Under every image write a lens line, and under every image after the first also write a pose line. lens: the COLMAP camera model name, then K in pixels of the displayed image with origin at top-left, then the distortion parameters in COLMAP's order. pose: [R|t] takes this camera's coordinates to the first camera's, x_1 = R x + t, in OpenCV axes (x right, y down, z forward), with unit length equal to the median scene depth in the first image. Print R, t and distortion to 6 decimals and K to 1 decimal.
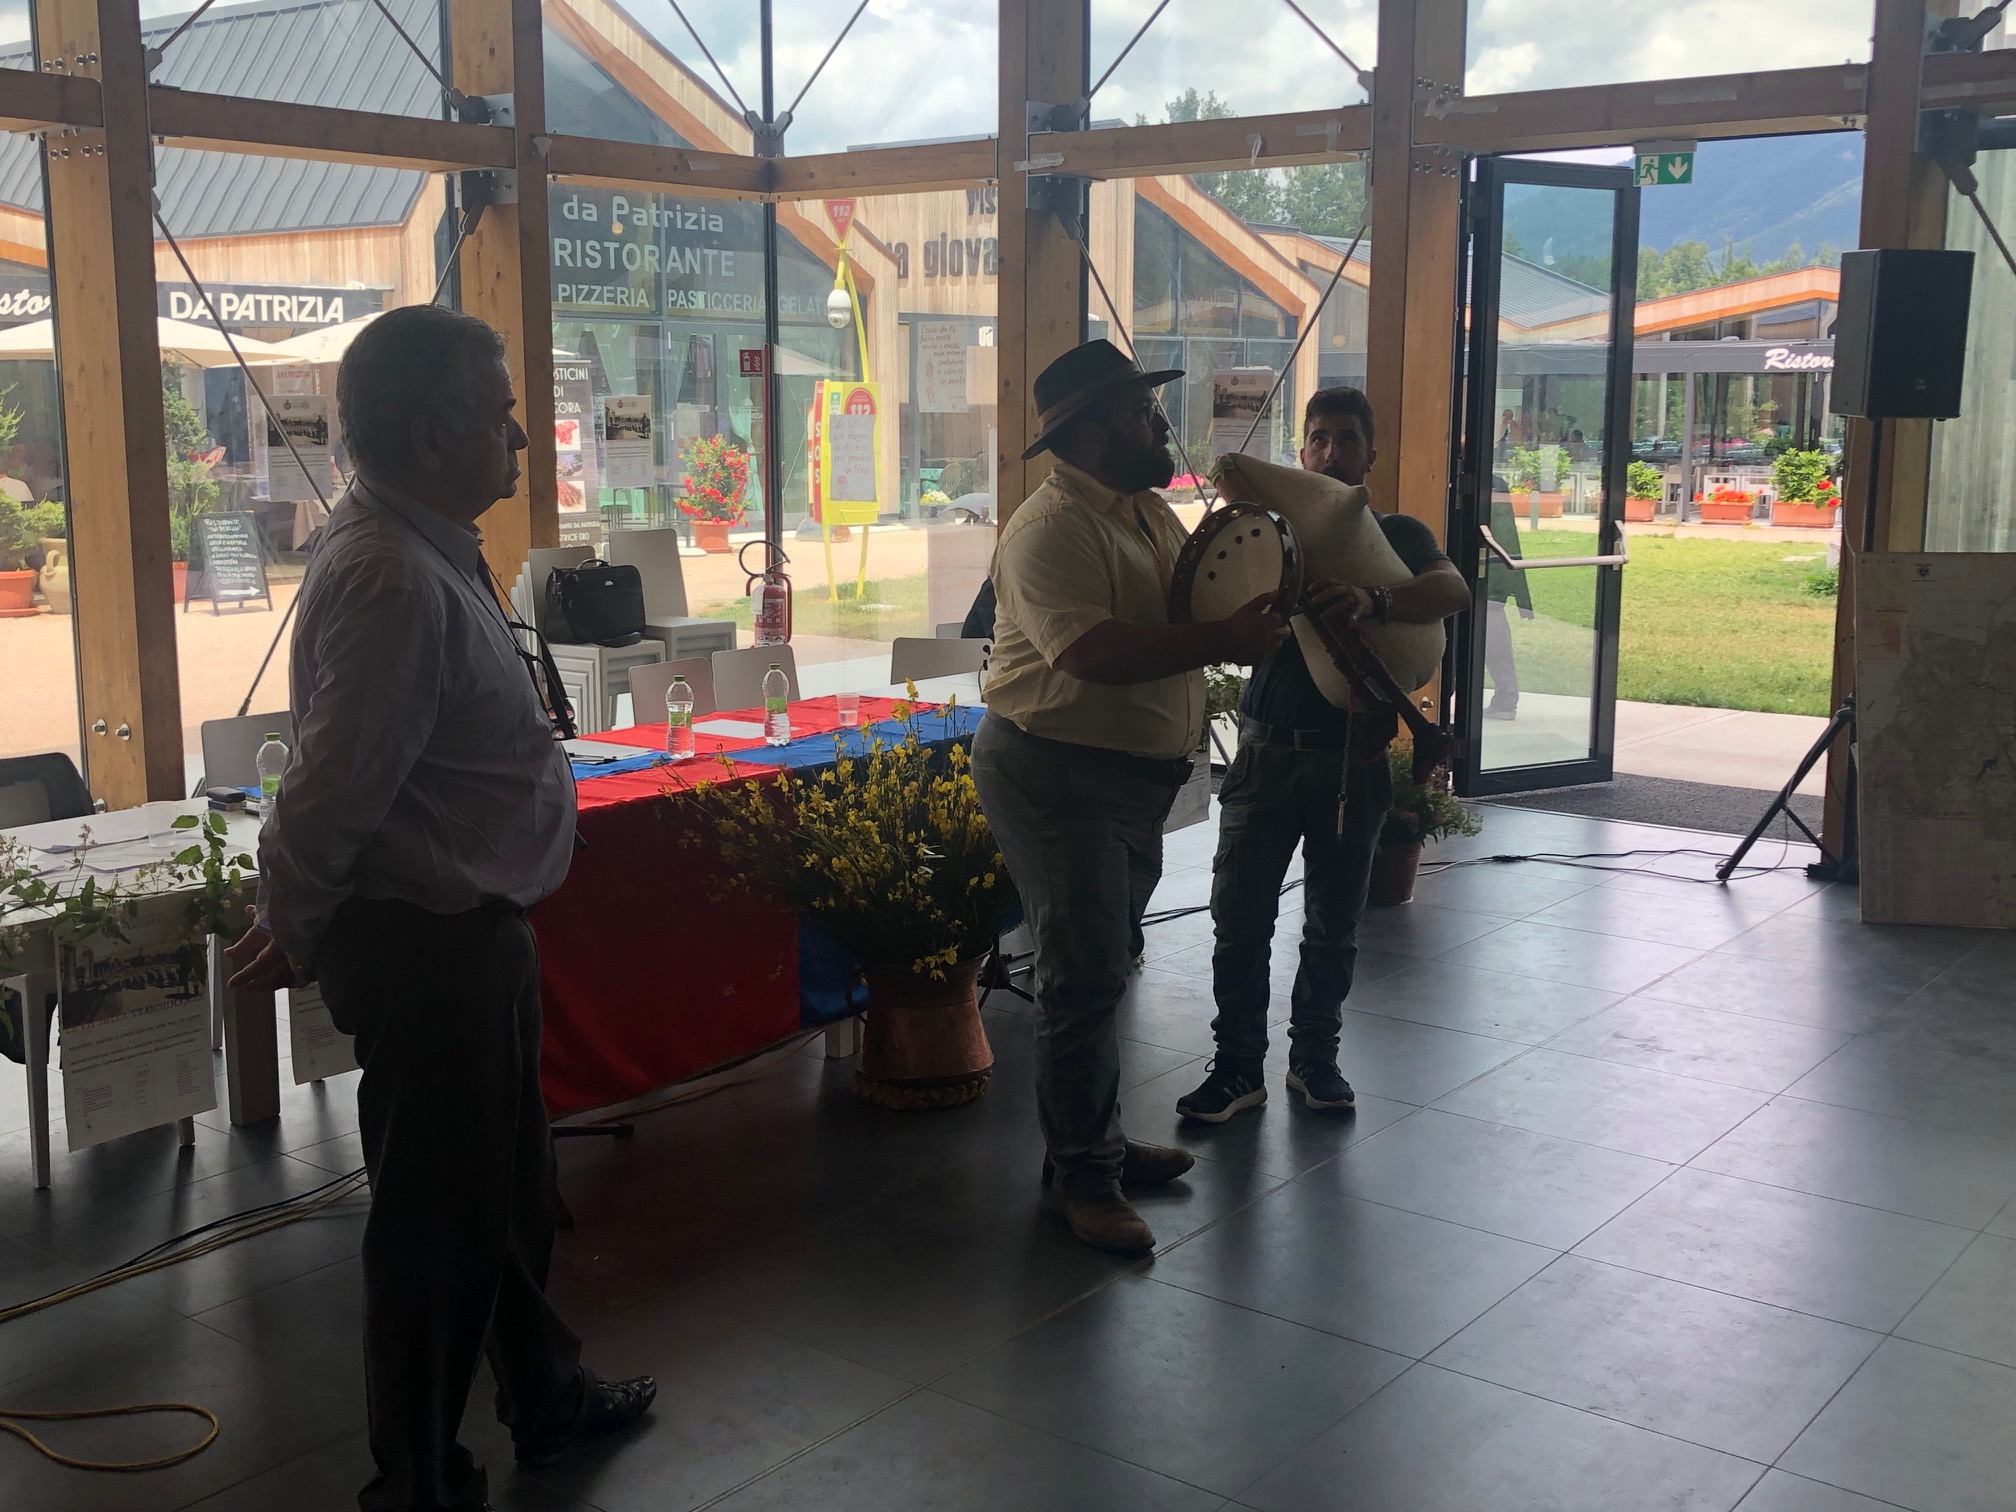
lens RADIAL K [[2168.5, 0, 1008.0], [0, 2168.5, 756.0], [0, 0, 1]] dist [0.005871, 0.007917]
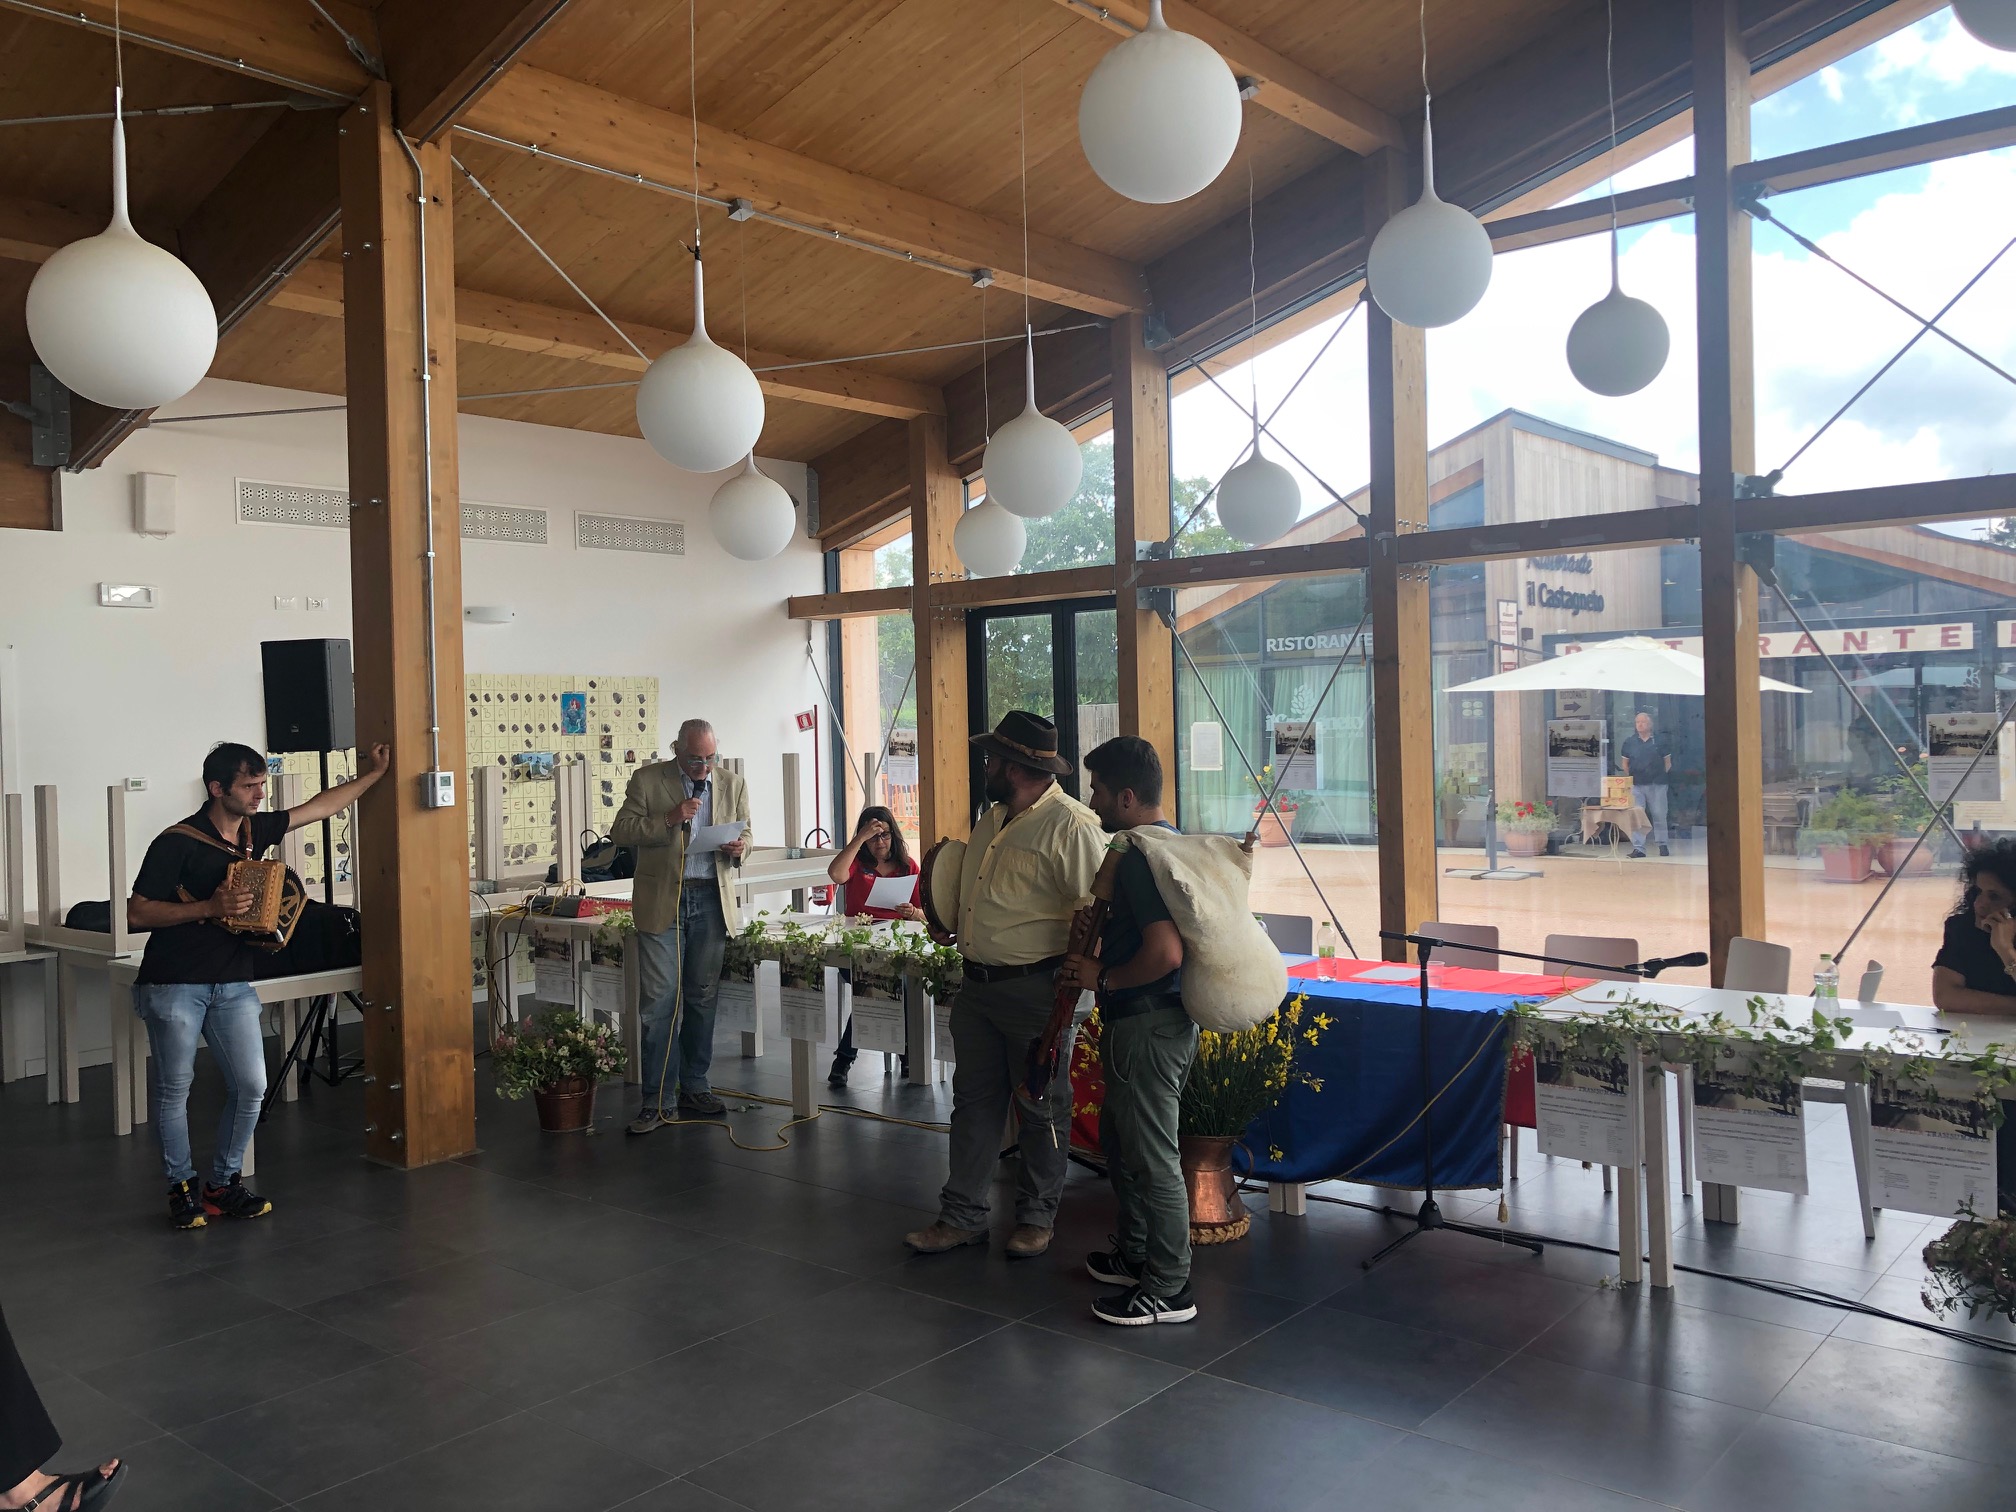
lens RADIAL K [[1645.6, 0, 1002.6], [0, 1645.6, 754.1], [0, 0, 1]] dist [0.045294, -0.078567]
pose [[-0.041803, 0.019473, -0.998936, 0.515482], [-0.141825, 0.989570, 0.025226, -0.078250], [0.989009, 0.142729, -0.038605, 0.437458]]
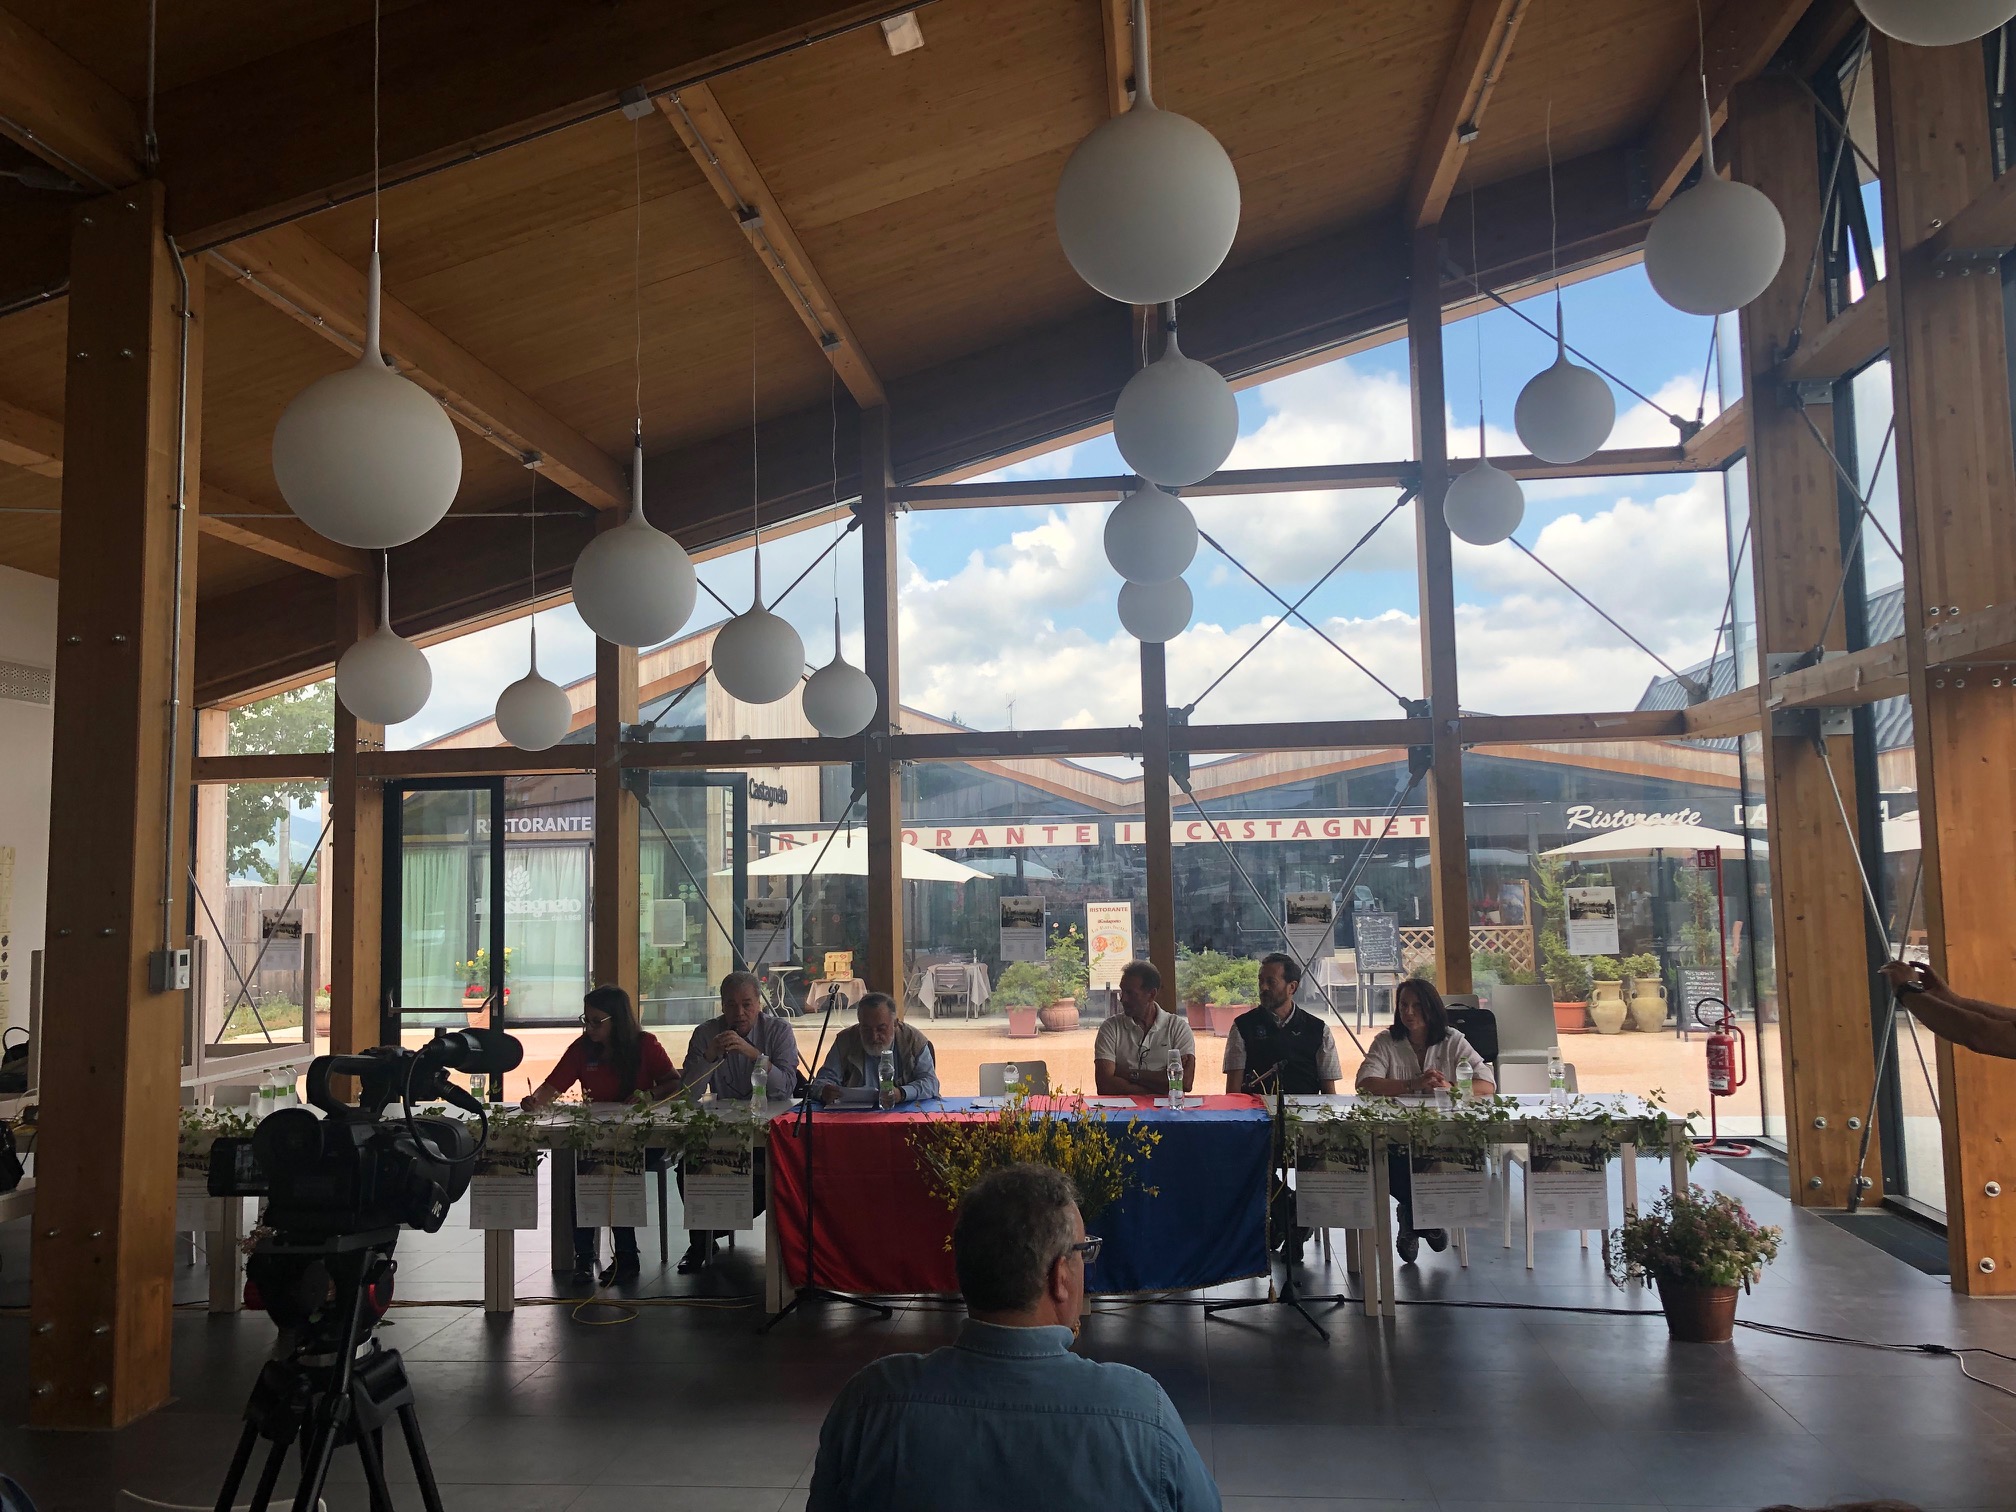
lens RADIAL K [[1645.6, 0, 1002.6], [0, 1645.6, 754.1], [0, 0, 1]] dist [0.045294, -0.078567]
pose [[0.531028, -0.079405, -0.843625, 0.509991], [-0.119026, 0.978739, -0.167044, -0.028822], [0.838953, 0.189118, 0.510287, 0.134329]]
